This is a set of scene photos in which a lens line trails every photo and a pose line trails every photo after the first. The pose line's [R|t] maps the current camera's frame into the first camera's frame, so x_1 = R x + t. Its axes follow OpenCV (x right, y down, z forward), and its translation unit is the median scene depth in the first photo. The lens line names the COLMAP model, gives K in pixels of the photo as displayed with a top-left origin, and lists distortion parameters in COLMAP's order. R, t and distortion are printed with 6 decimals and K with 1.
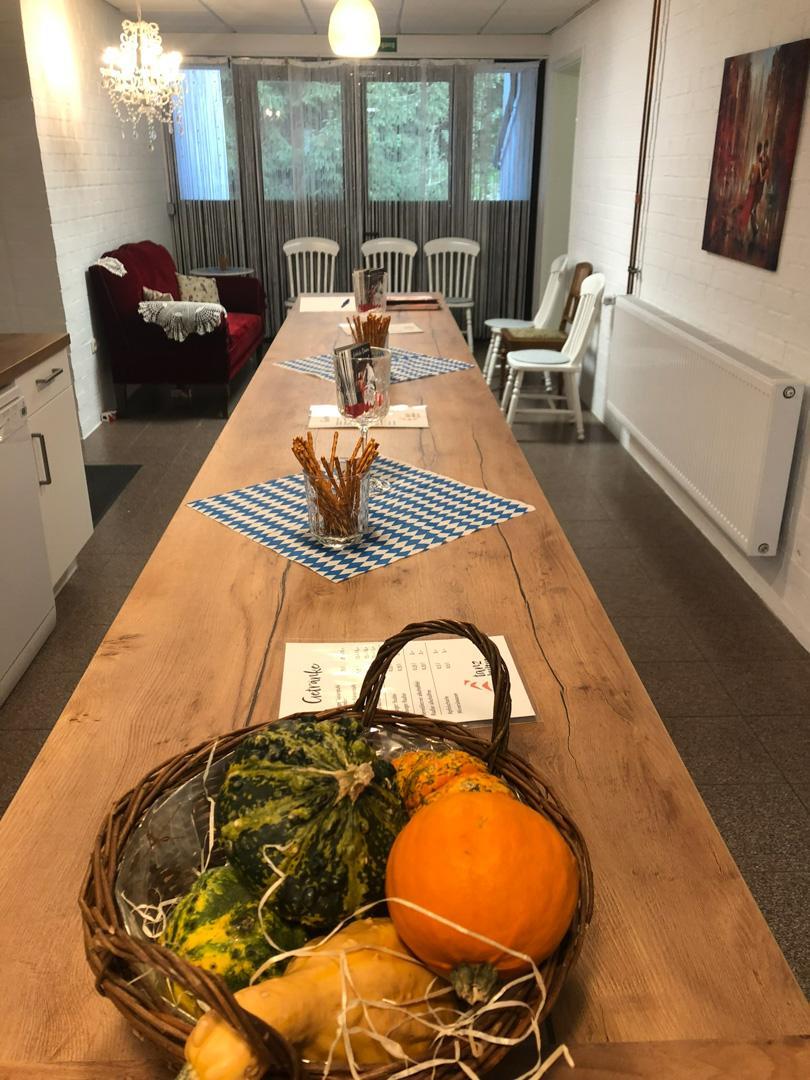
lens RADIAL K [[881.7, 0, 423.5], [0, 881.7, 519.6], [0, 0, 1]] dist [0.050437, -0.040212]
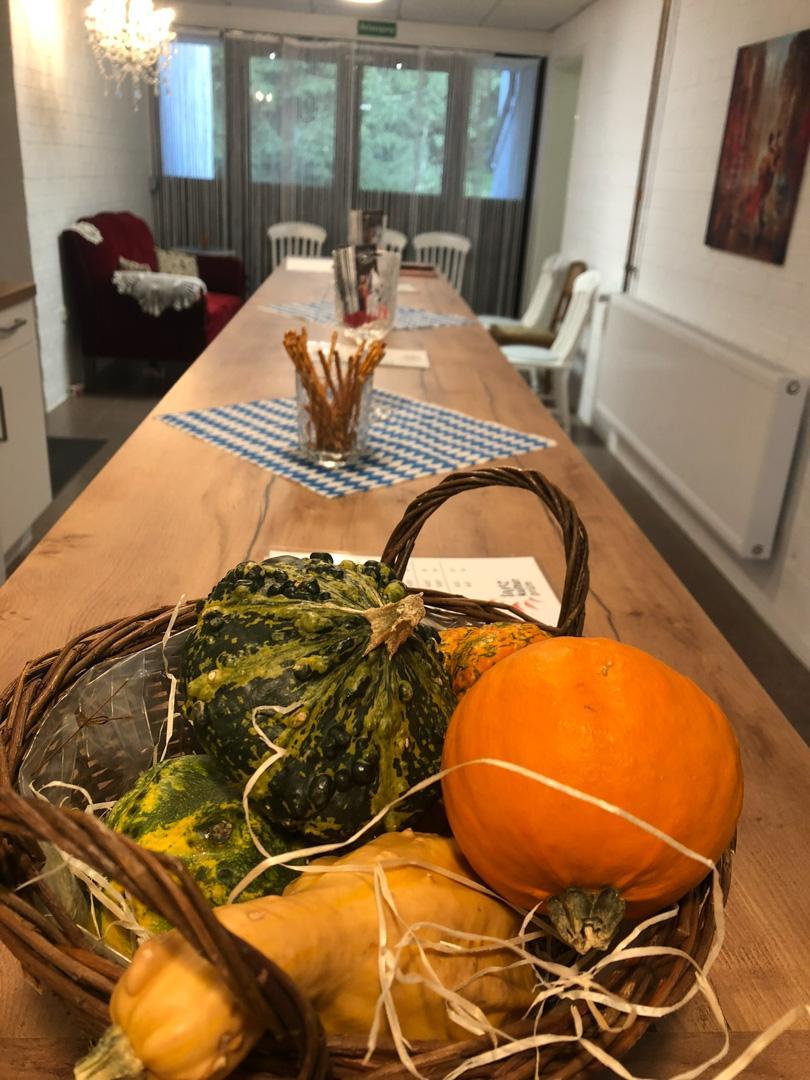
lens RADIAL K [[881.7, 0, 432.3], [0, 881.7, 534.7], [0, 0, 1]] dist [0.050437, -0.040212]
pose [[0.997666, 0.051730, 0.044572, -0.011374], [-0.051775, 0.998659, -0.000152, 0.031180], [-0.044520, -0.002156, 0.999006, 0.046584]]
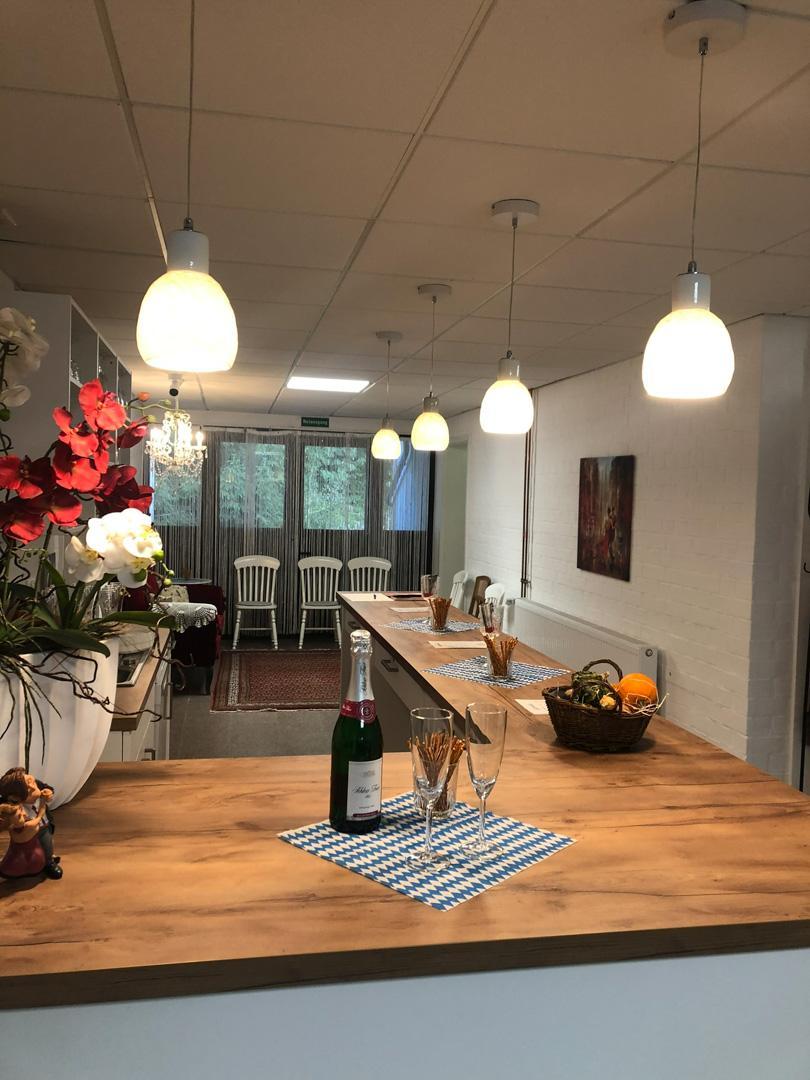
lens RADIAL K [[881.7, 0, 407.8], [0, 881.7, 529.6], [0, 0, 1]] dist [0.050437, -0.040212]
pose [[0.987183, 0.018391, 0.158528, -0.243875], [0.035231, 0.943719, -0.328868, 0.138700], [-0.155654, 0.330238, 0.930975, -0.441521]]
